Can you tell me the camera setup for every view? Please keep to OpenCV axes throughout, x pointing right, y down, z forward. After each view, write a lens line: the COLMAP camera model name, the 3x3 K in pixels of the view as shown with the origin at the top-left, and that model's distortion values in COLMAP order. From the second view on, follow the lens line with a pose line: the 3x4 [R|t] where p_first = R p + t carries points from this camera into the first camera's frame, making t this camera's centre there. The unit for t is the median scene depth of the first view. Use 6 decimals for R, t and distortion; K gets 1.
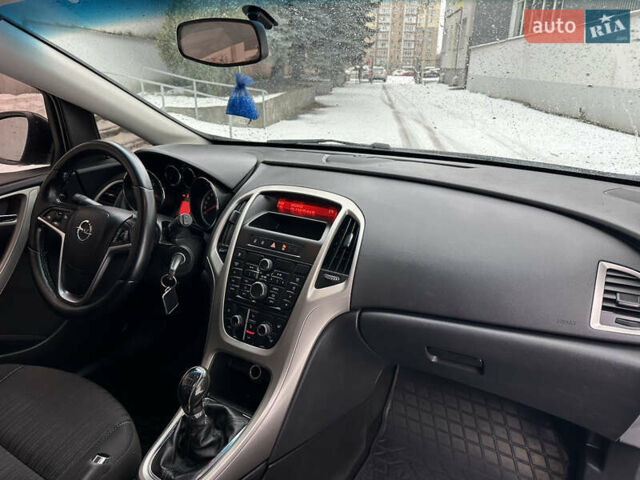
lens RADIAL K [[446.2, 0, 320.5], [0, 446.2, 218.5], [0, 0, 1]] dist [0.057520, -0.065245]
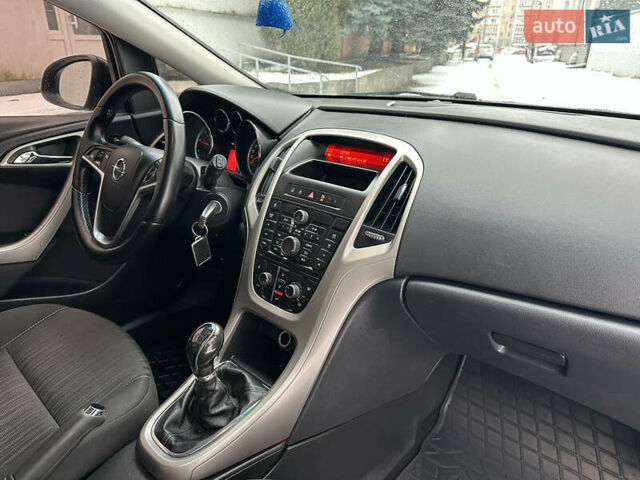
lens RADIAL K [[446.2, 0, 320.5], [0, 446.2, 218.5], [0, 0, 1]] dist [0.057520, -0.065245]
pose [[0.978233, 0.065527, -0.196891, 0.077883], [-0.057953, 0.997349, 0.043995, 0.063361], [0.199252, -0.031627, 0.979438, 0.163638]]
